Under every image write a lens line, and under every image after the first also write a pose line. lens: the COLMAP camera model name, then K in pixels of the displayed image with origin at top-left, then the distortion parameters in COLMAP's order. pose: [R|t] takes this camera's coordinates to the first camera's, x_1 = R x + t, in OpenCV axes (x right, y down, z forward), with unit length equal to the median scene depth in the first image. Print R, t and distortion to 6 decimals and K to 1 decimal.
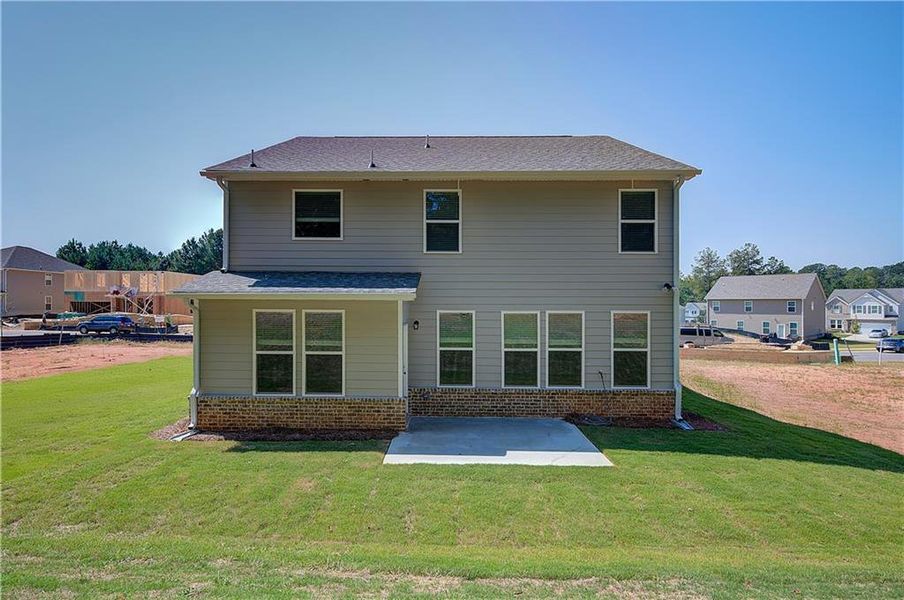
lens RADIAL K [[359.4, 0, 452.1], [0, 359.4, 281.0], [0, 0, 1]] dist [0.000219, -0.000017]
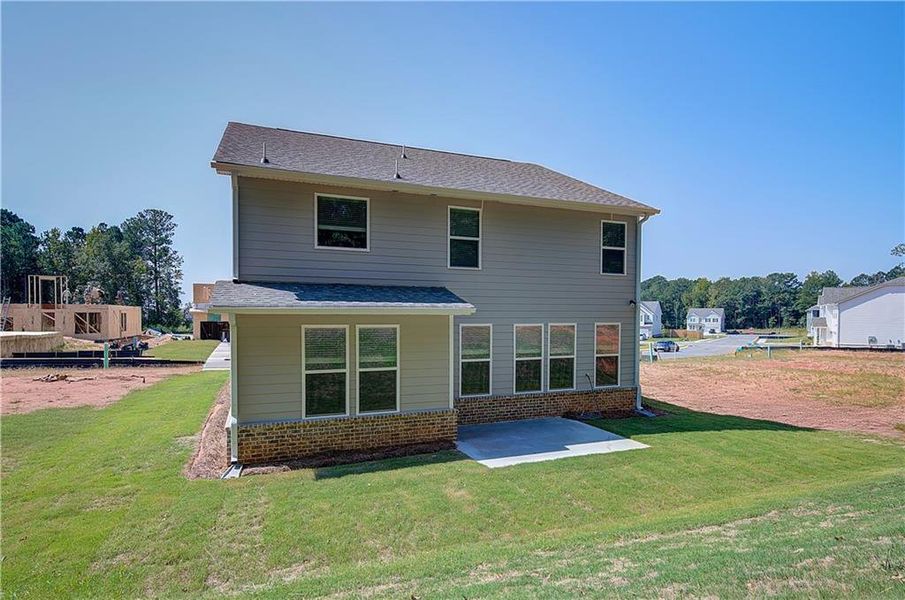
lens RADIAL K [[362.5, 0, 452.5], [0, 362.5, 300.0], [0, 0, 1]] dist [0.001033, 0.000061]
pose [[0.951755, 0.010354, 0.306685, -0.392664], [-0.016069, 0.999741, 0.016113, -0.004271], [-0.306439, -0.020264, 0.951675, 0.011490]]
